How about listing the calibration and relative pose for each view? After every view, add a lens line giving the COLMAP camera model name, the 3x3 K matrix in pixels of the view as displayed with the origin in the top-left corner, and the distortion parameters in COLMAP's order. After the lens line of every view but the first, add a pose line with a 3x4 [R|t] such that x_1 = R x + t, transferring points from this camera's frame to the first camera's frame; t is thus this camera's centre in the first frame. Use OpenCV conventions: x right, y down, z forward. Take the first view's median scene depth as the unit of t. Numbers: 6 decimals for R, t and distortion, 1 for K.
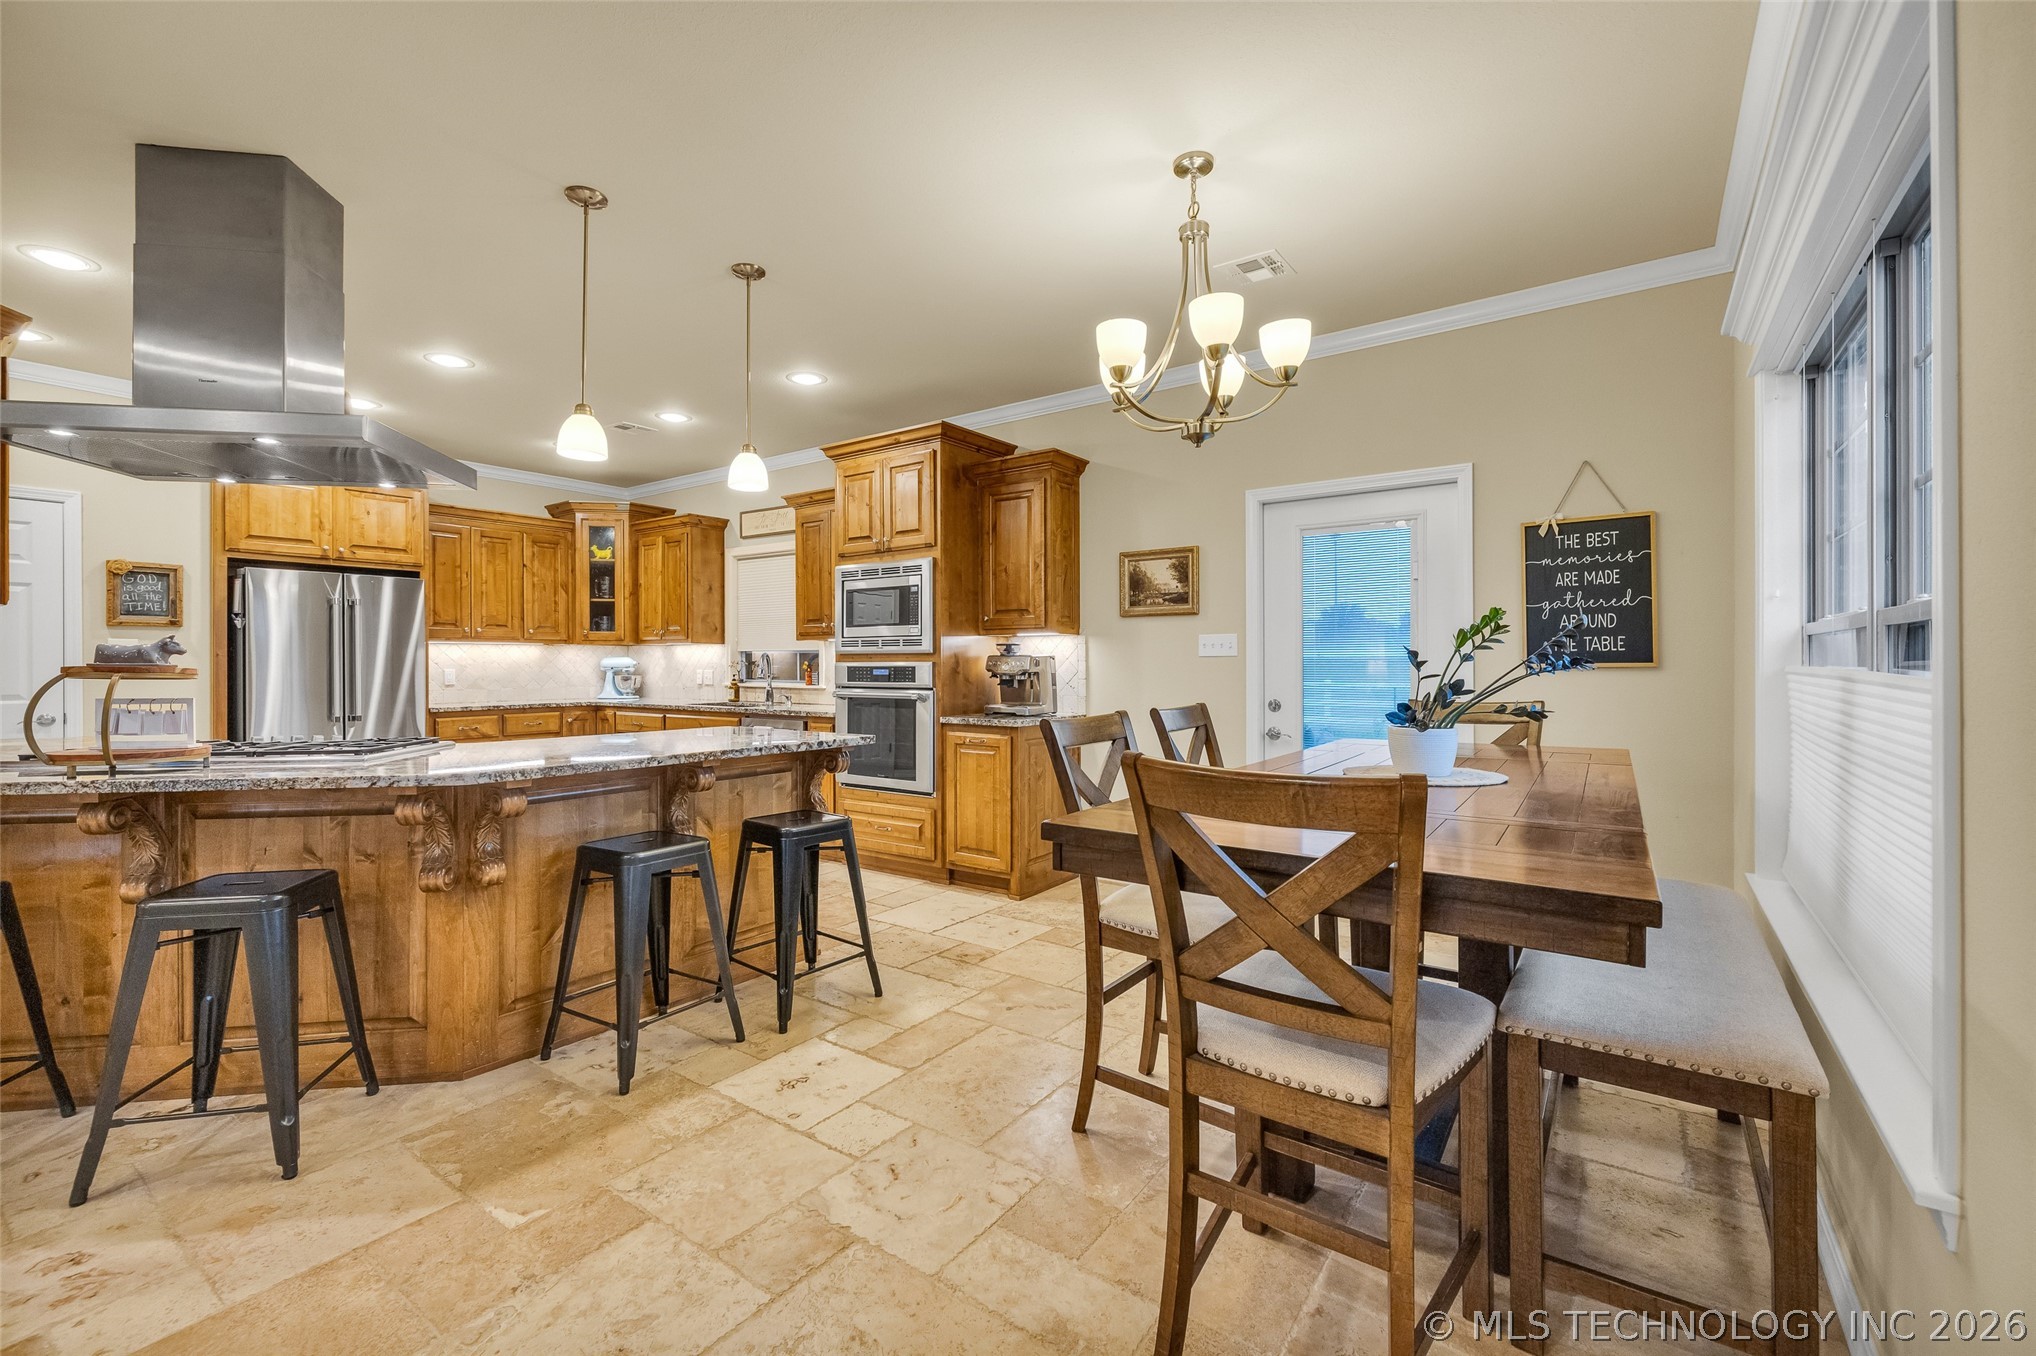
lens RADIAL K [[867.4, 0, 1012.5], [0, 867.4, 661.0], [0, 0, 1]] dist [0.003879, 0.000407]
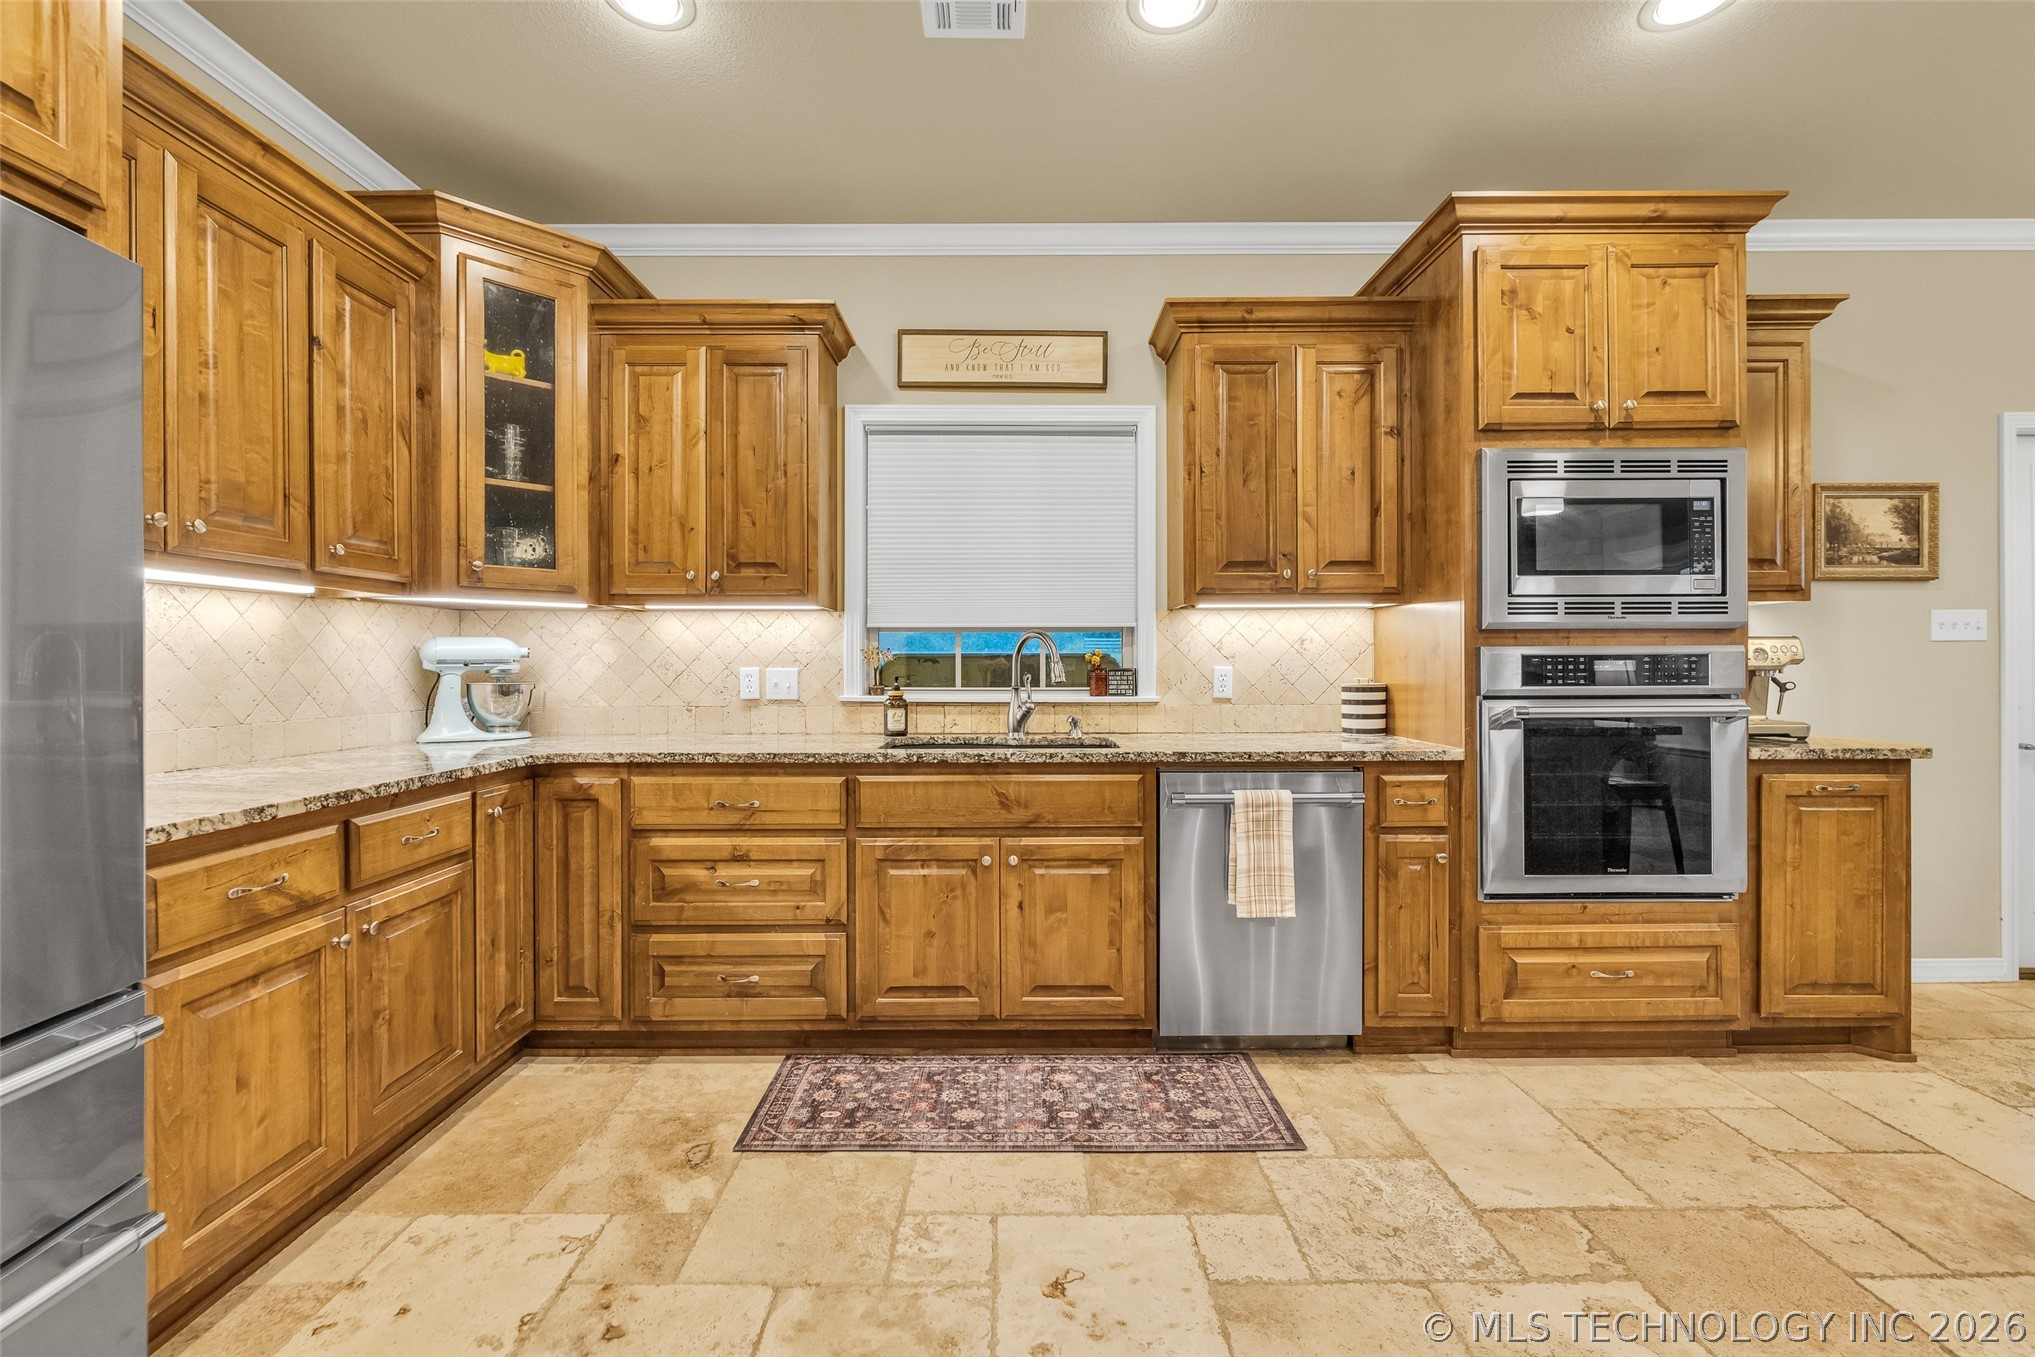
lens RADIAL K [[866.9, 0, 1023.4], [0, 866.9, 664.6], [0, 0, 1]] dist [0.003879, 0.000407]
pose [[0.809193, -0.002054, 0.587540, -0.731639], [0.000011, 0.999994, 0.003480, 0.010271], [-0.587544, -0.002809, 0.809188, 0.796356]]
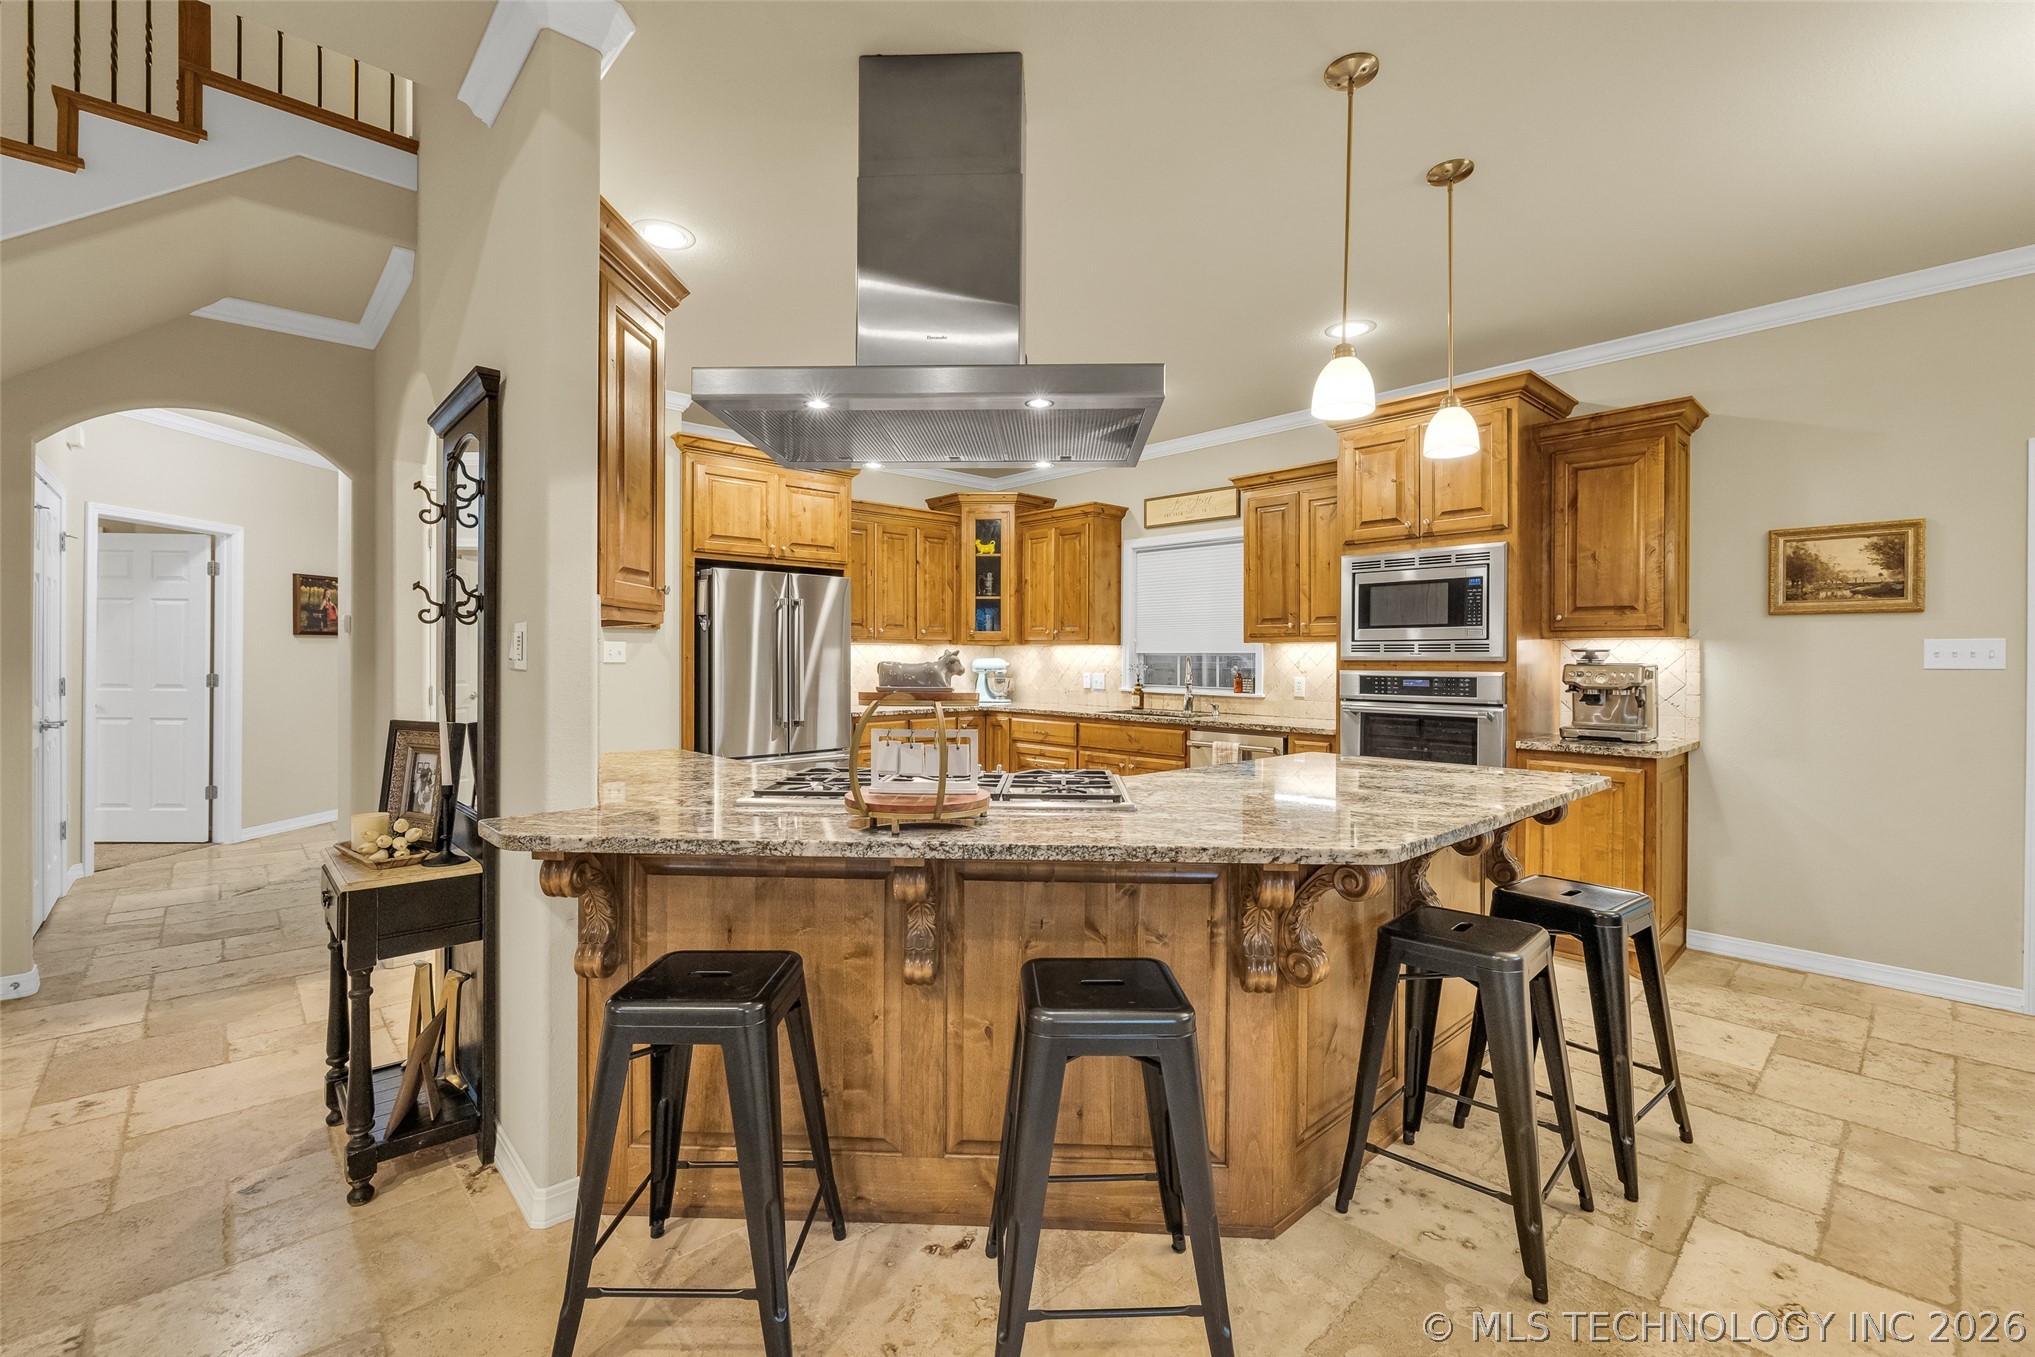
lens RADIAL K [[866.9, 0, 1015.3], [0, 866.9, 667.3], [0, 0, 1]] dist [0.003879, 0.000407]
pose [[0.980966, 0.007953, -0.194018, -0.367825], [-0.005252, 0.999882, 0.014430, -0.012284], [0.194110, -0.013136, 0.980892, 0.115689]]
